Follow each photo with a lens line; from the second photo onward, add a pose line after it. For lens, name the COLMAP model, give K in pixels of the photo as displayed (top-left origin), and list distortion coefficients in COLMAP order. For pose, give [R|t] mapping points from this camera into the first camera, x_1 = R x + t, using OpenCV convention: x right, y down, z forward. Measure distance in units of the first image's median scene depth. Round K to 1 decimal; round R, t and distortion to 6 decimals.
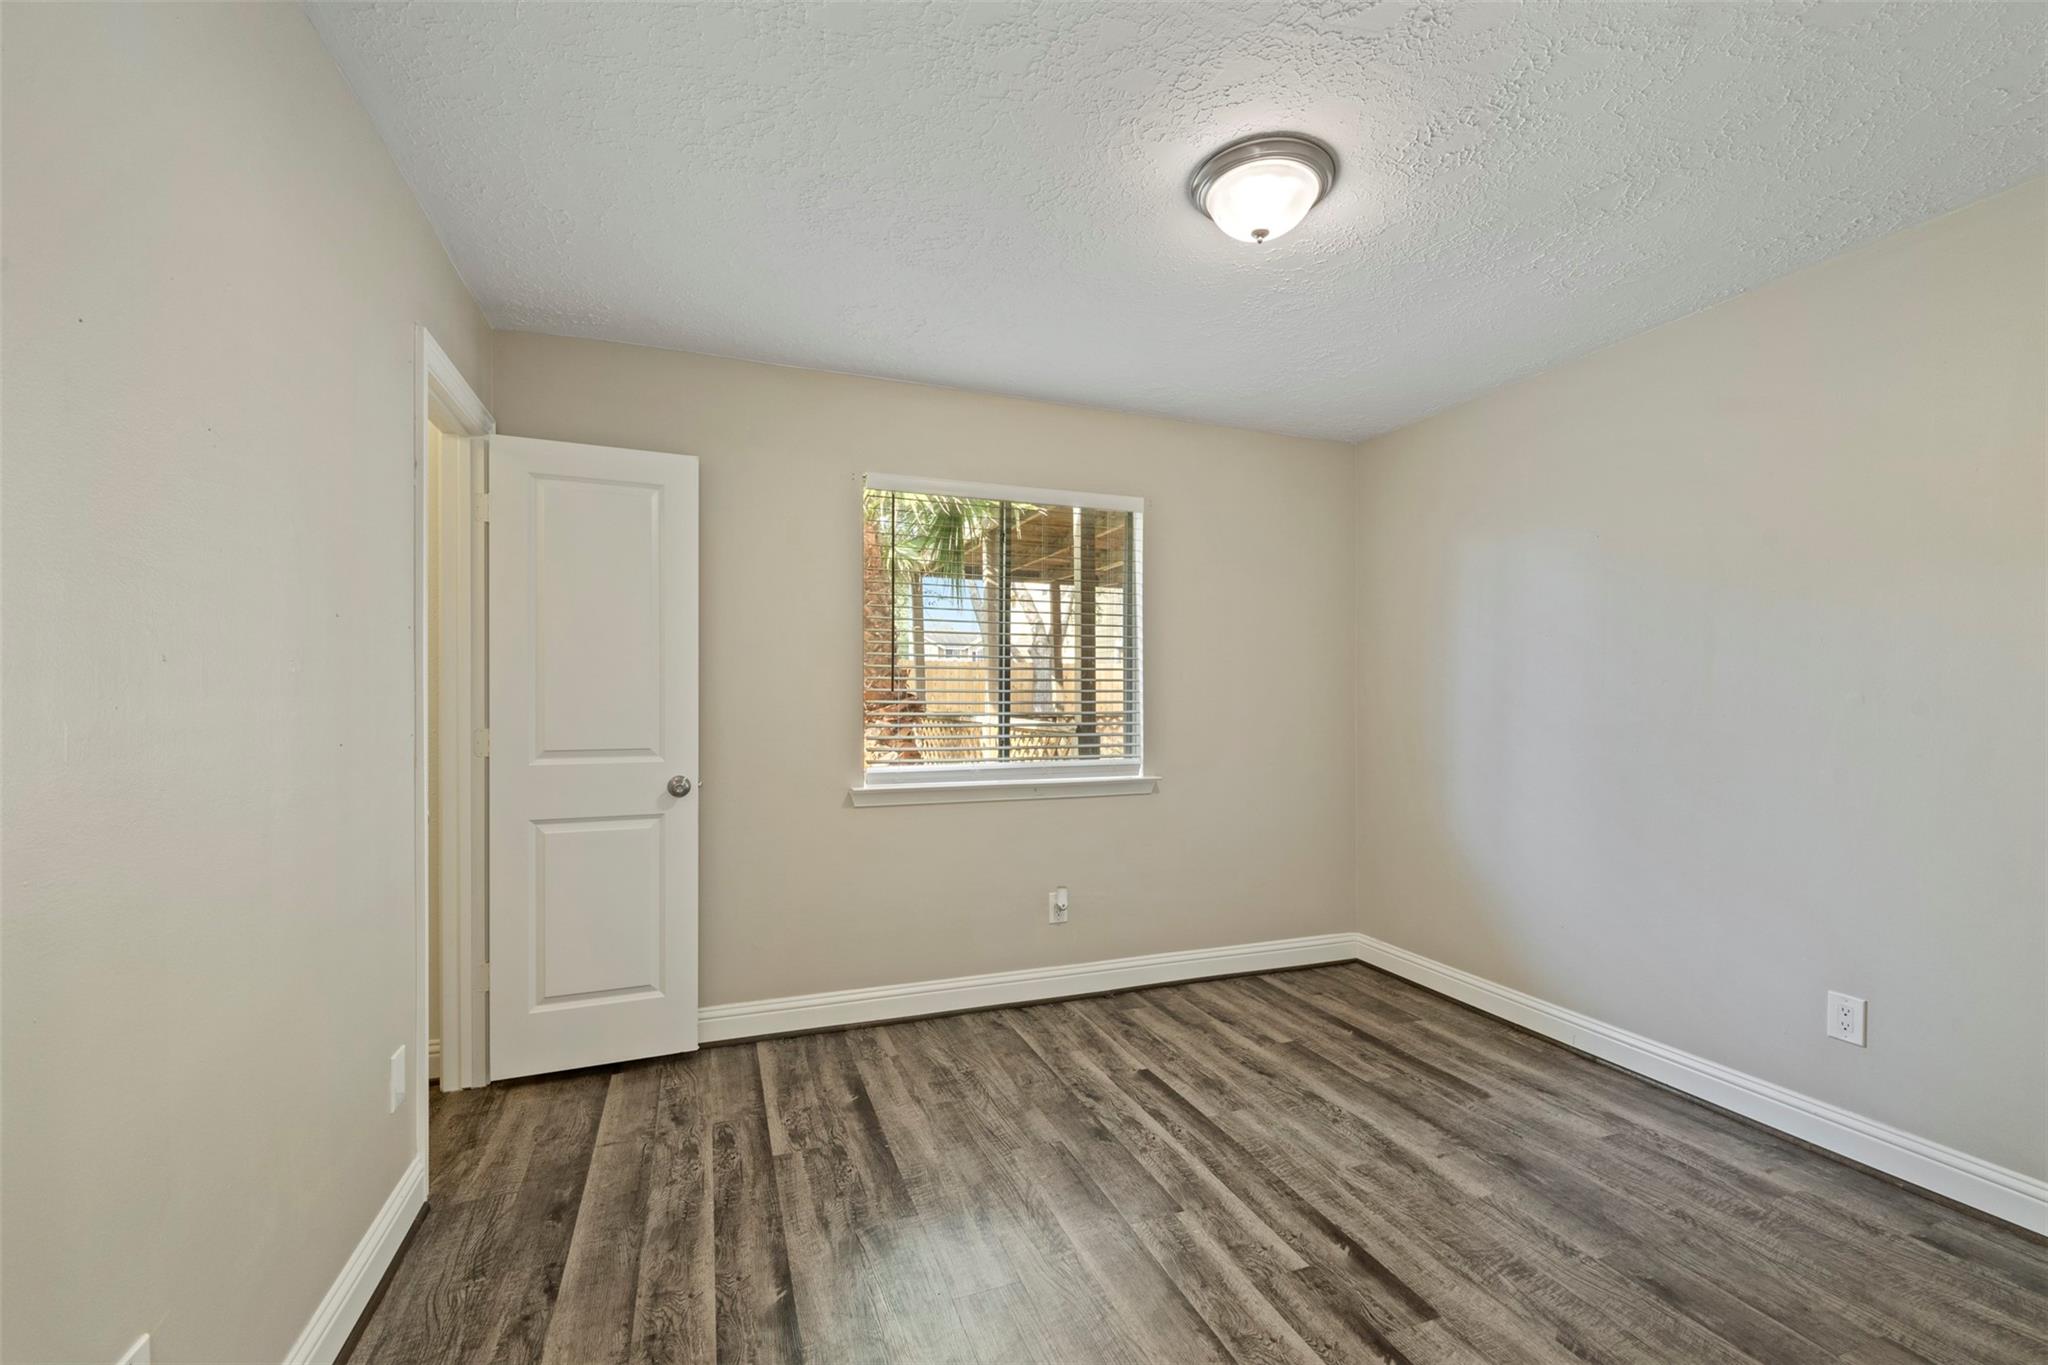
lens RADIAL K [[830.7, 0, 1021.8], [0, 830.7, 700.6], [0, 0, 1]] dist [-0.000402, 0.000082]
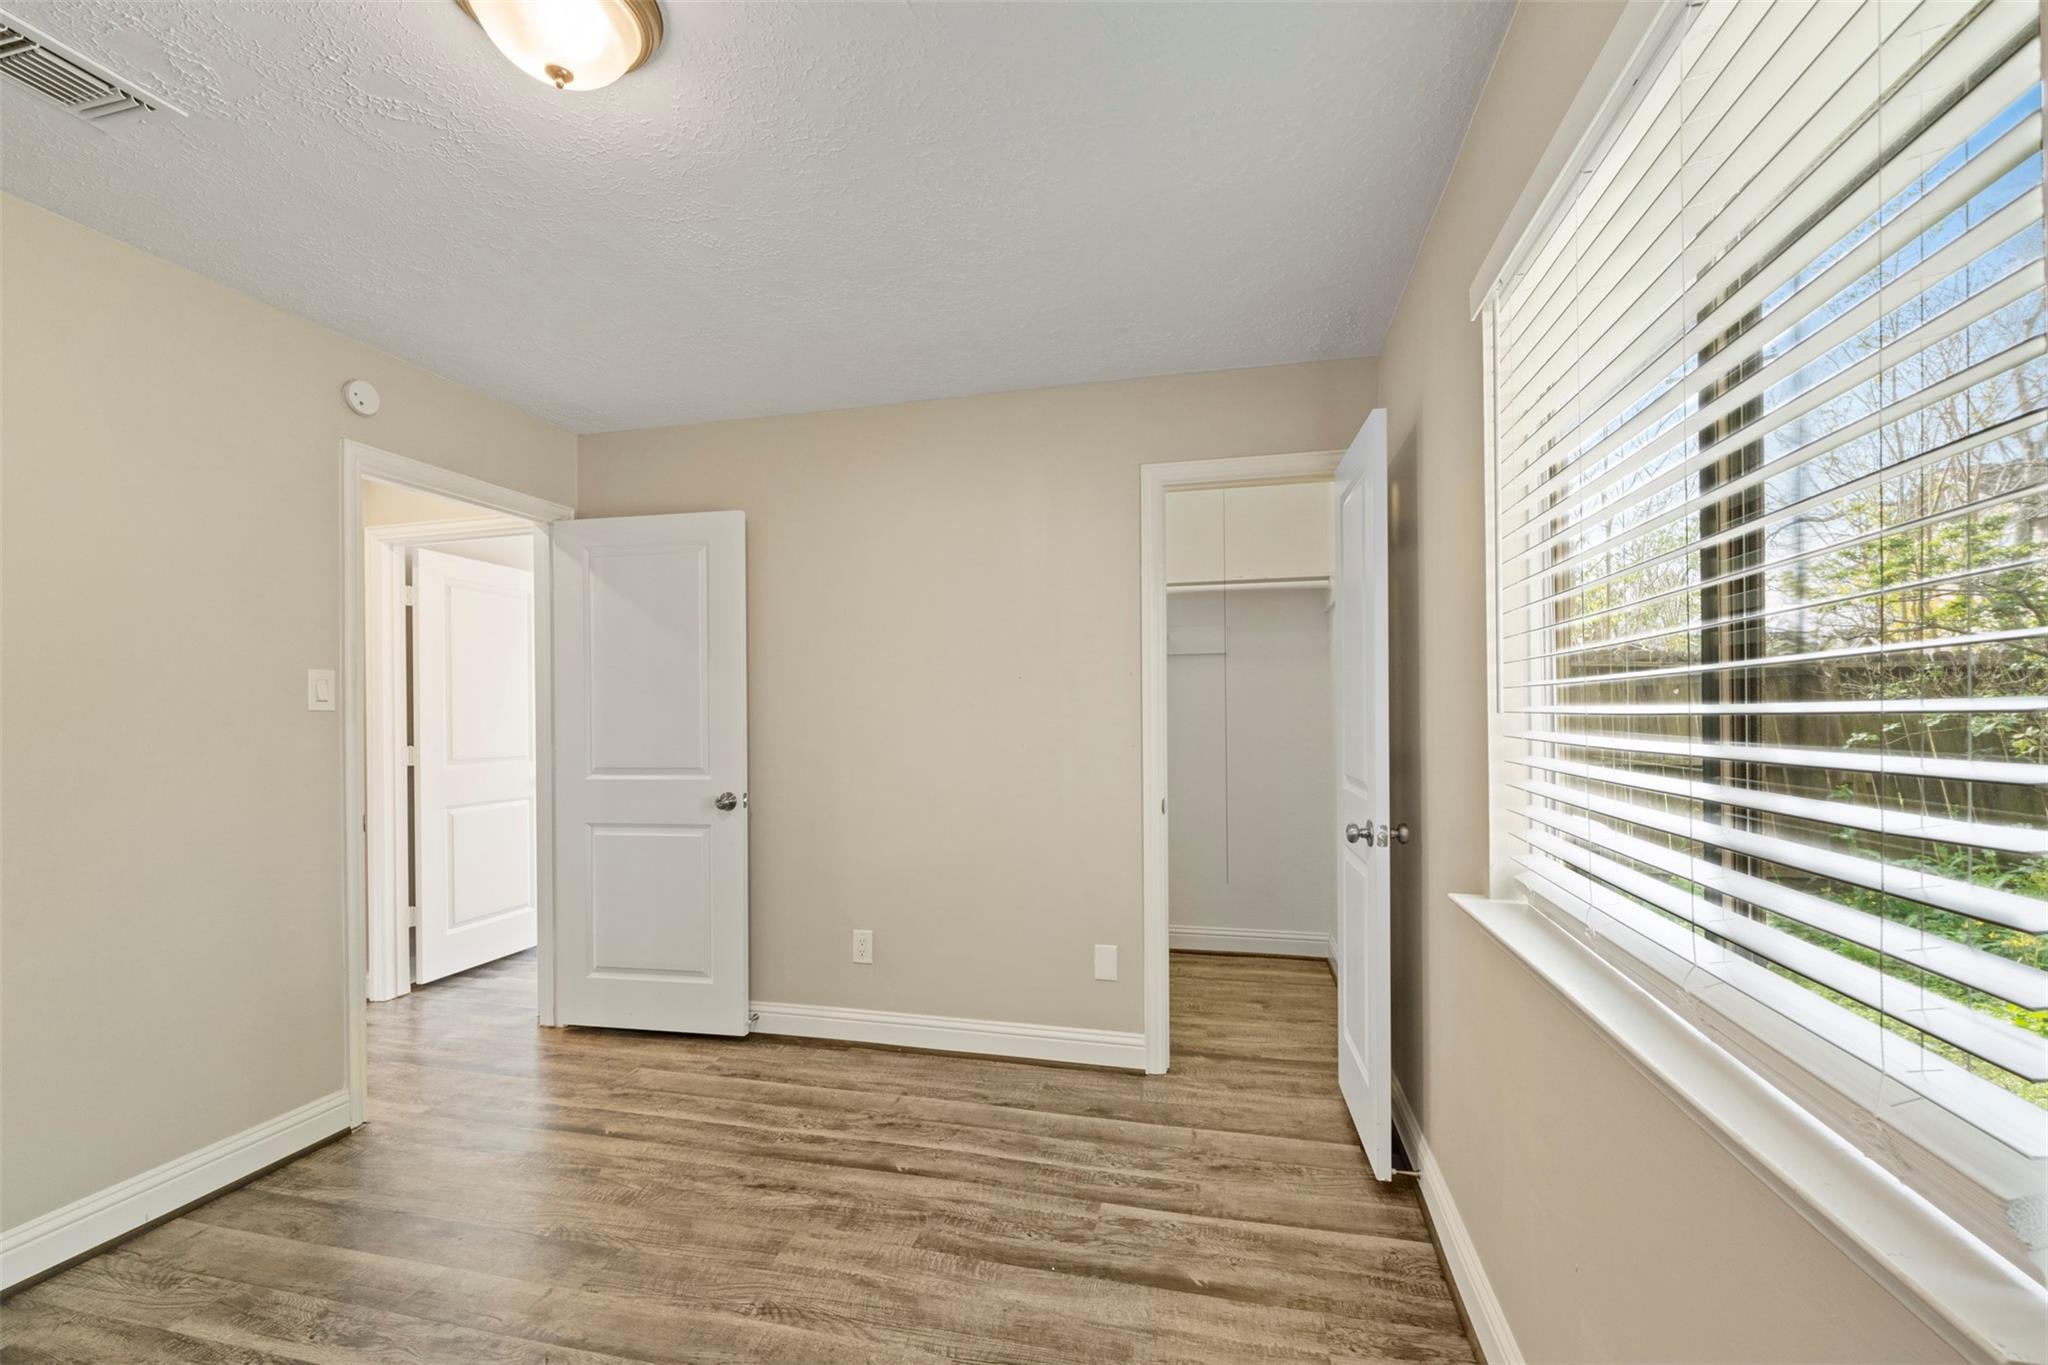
lens RADIAL K [[830.7, 0, 1021.8], [0, 830.7, 700.6], [0, 0, 1]] dist [-0.000402, 0.000082]
pose [[-0.545328, -0.011548, -0.838143, 0.587166], [0.002433, 0.999879, -0.015359, -0.023776], [0.838219, -0.010414, -0.545234, 1.498770]]
